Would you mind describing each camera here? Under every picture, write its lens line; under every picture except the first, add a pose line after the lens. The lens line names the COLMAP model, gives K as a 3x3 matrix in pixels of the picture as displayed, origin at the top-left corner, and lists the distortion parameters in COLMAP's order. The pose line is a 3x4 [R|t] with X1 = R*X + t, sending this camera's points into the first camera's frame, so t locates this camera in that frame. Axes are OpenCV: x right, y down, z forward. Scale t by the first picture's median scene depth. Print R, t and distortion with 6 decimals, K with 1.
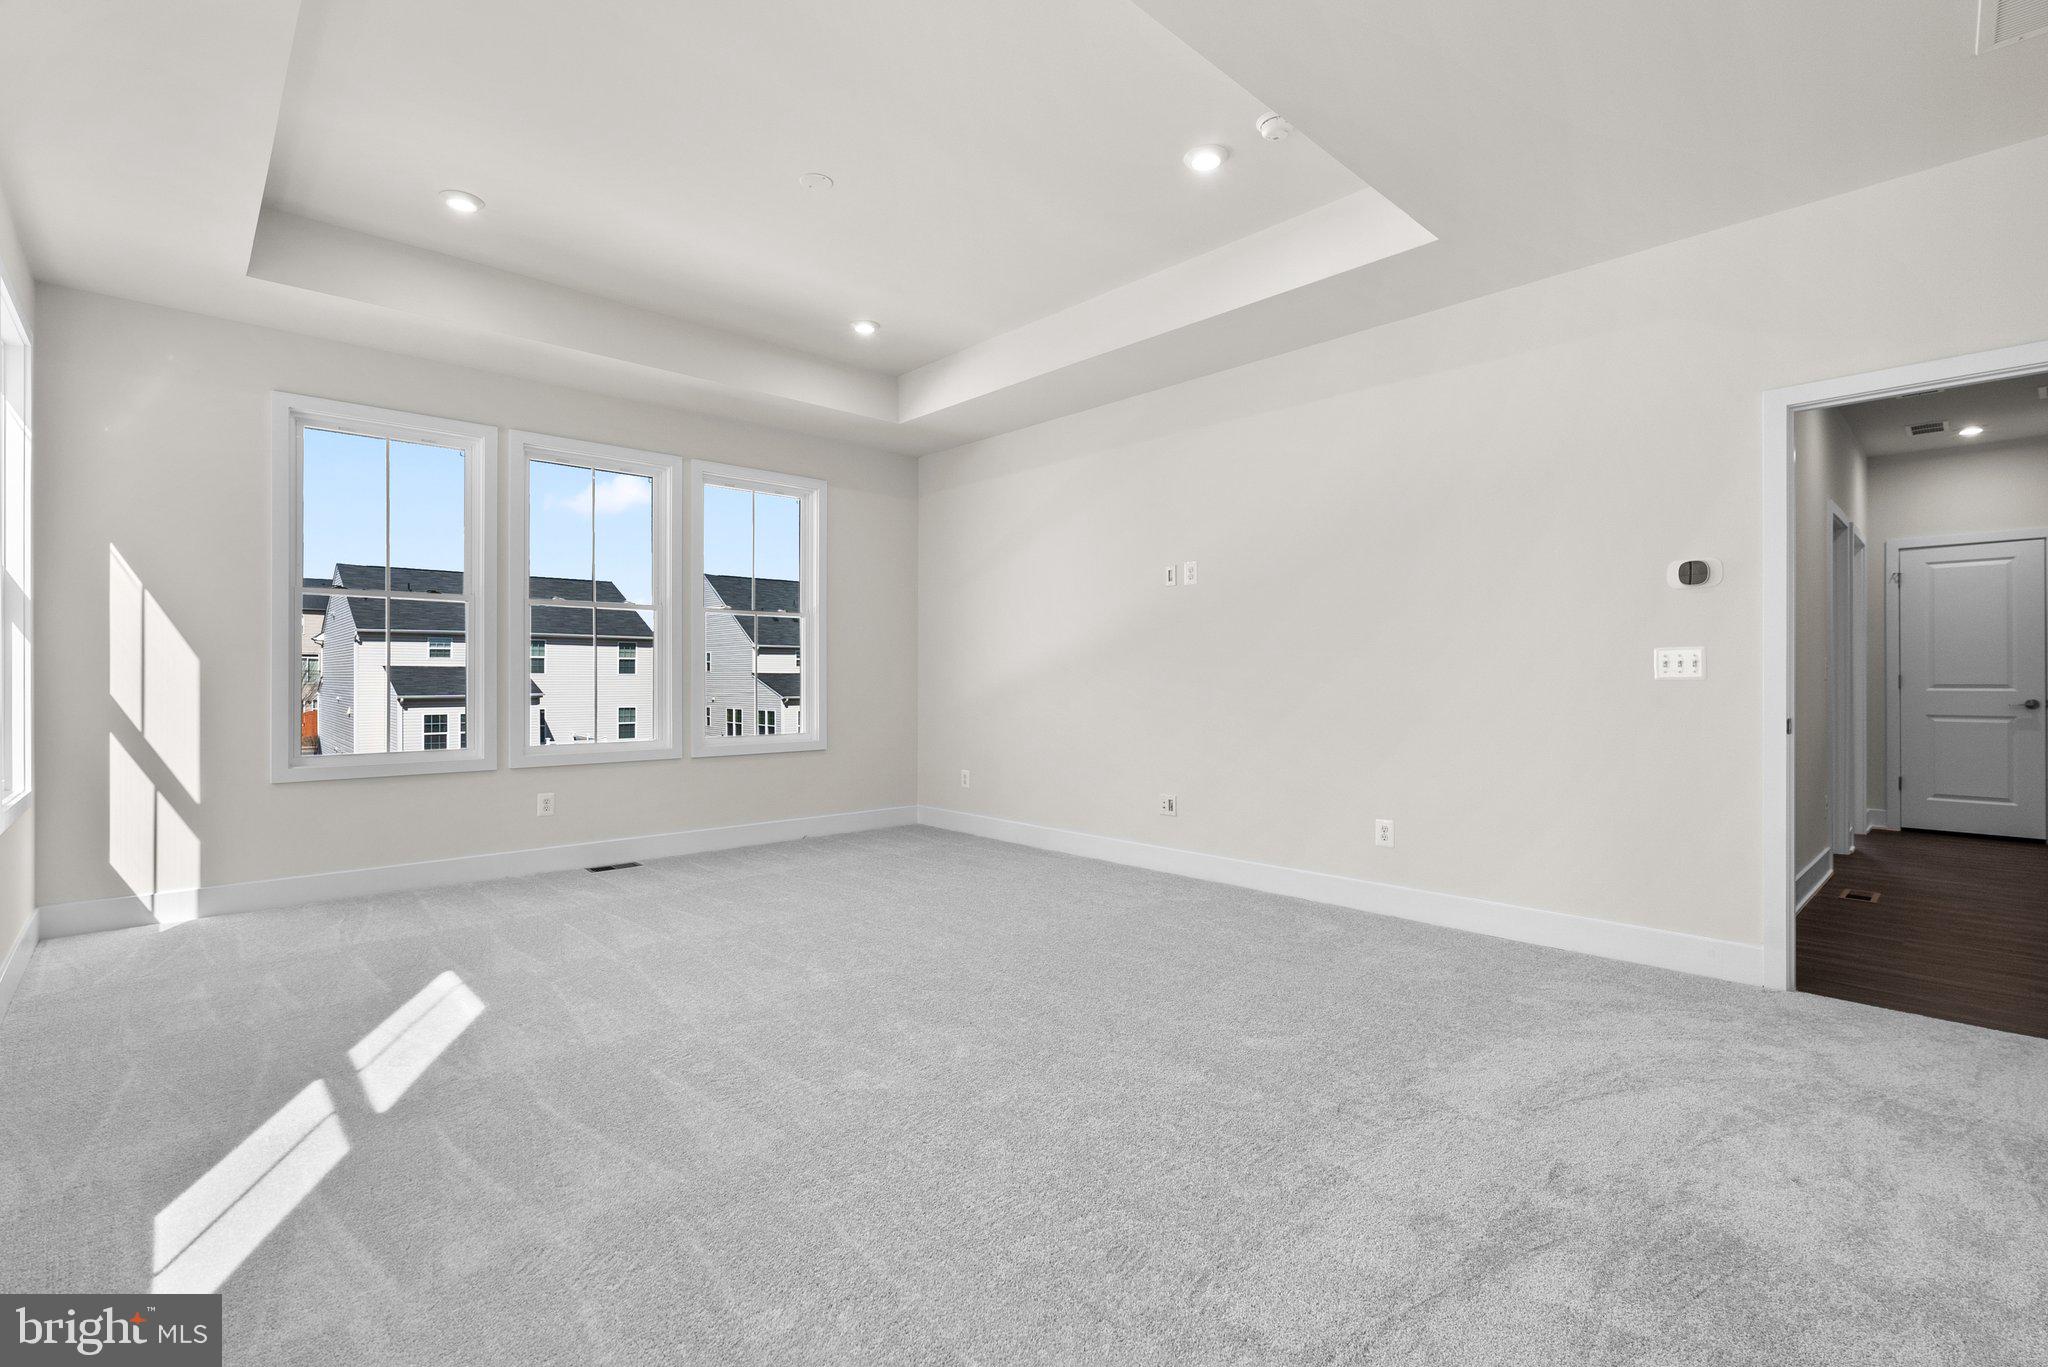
lens RADIAL K [[924.6, 0, 1019.1], [0, 924.6, 673.4], [0, 0, 1]] dist [-0.017121, -0.000185]
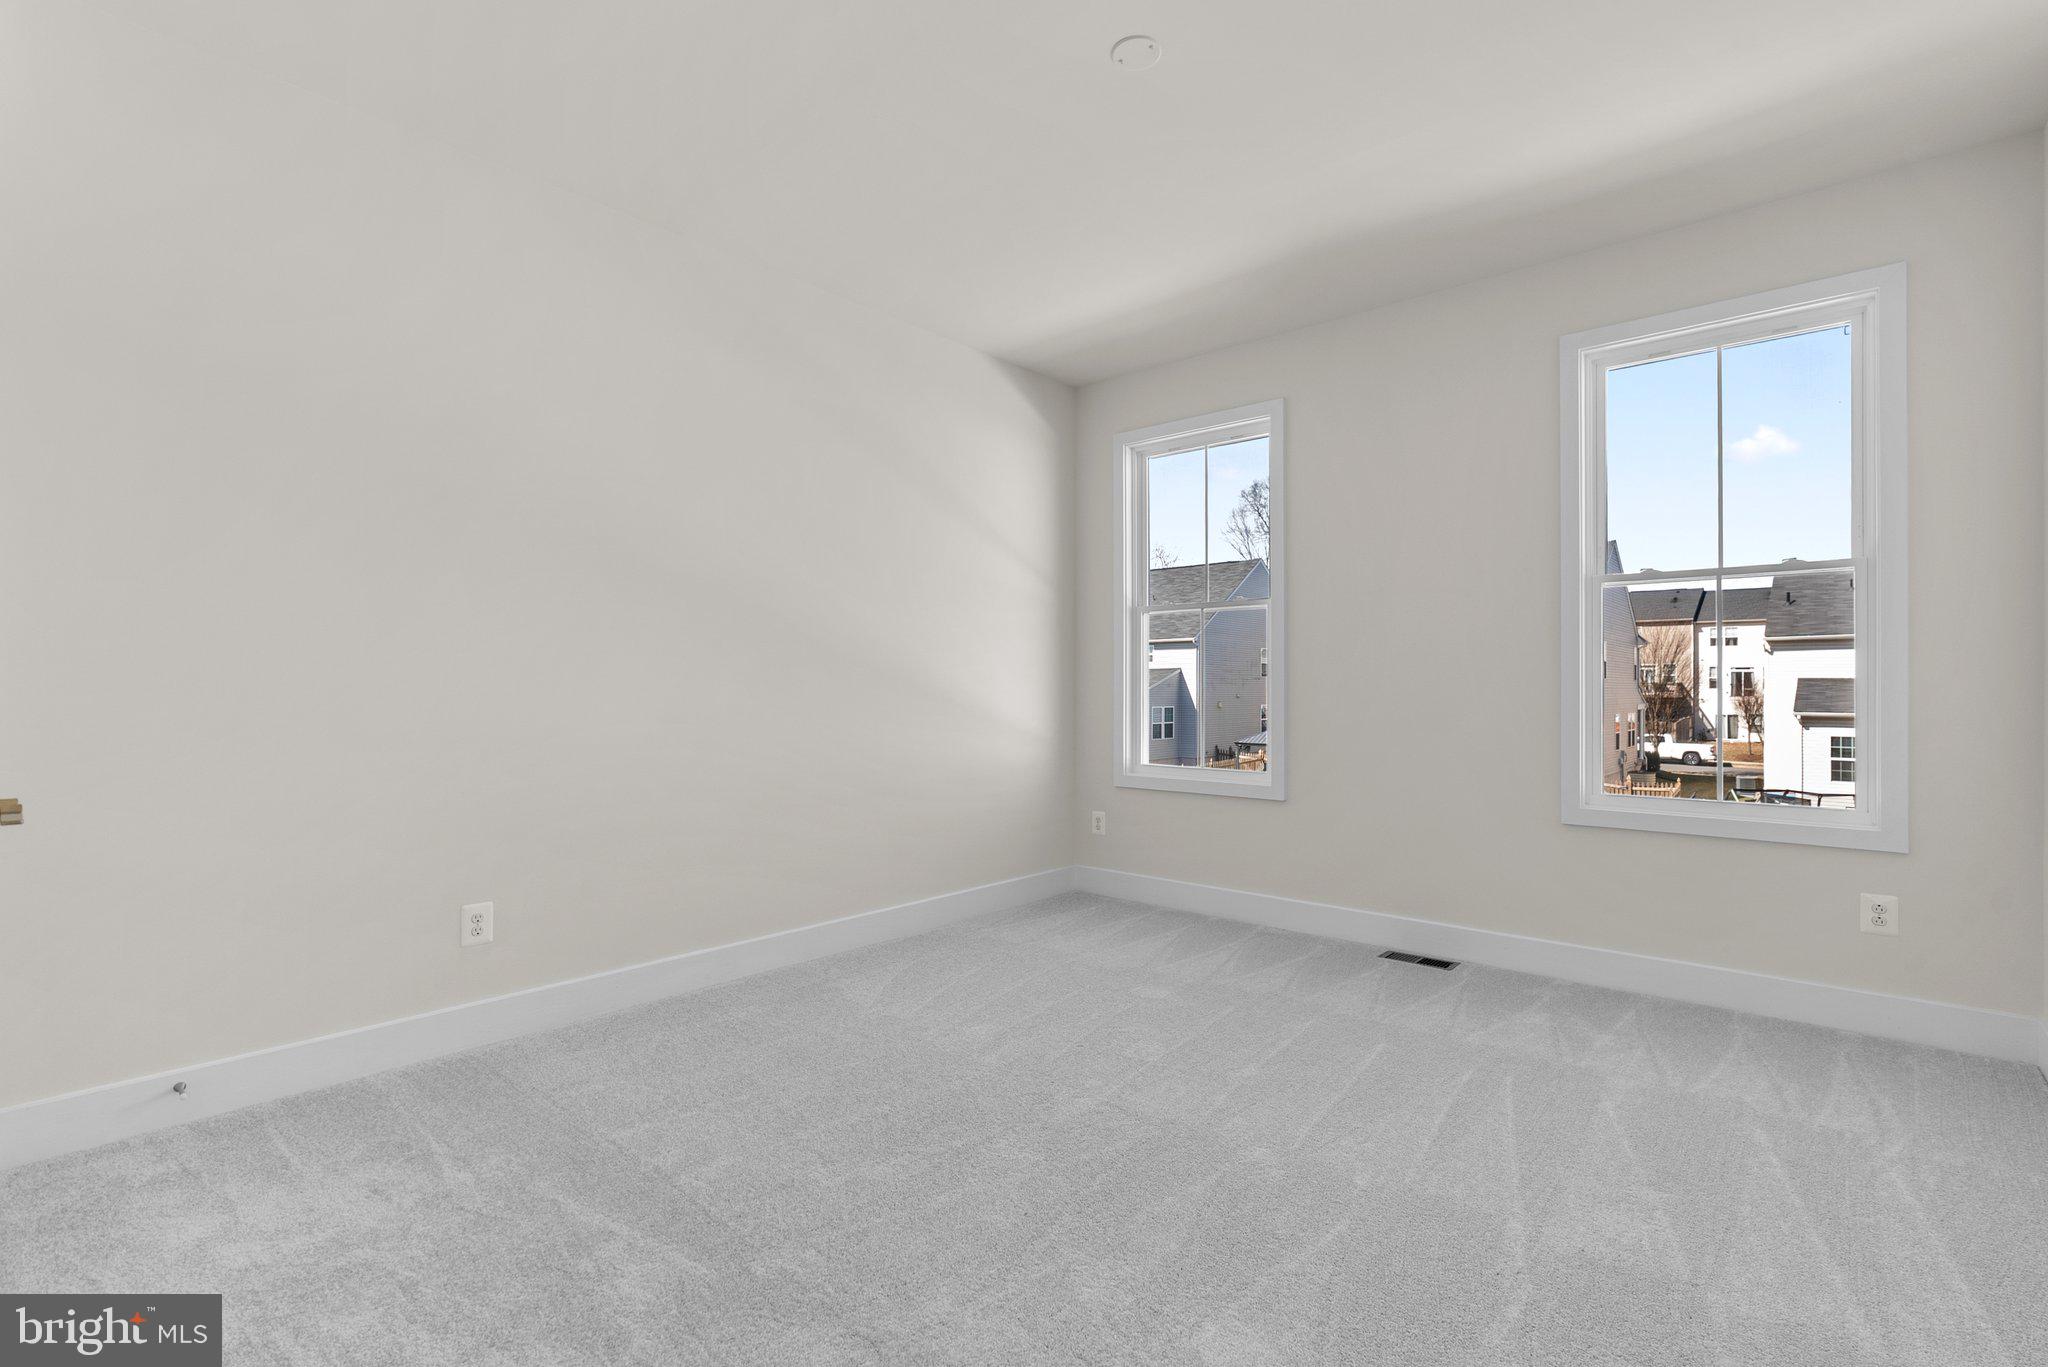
lens RADIAL K [[904.5, 0, 1026.0], [0, 904.5, 687.4], [0, 0, 1]] dist [-0.013813, 0.000012]
pose [[0.141345, -0.000508, -0.989960, 0.060441], [0.001157, 0.999999, -0.000348, 0.000213], [0.989960, -0.001096, 0.141346, 0.179081]]
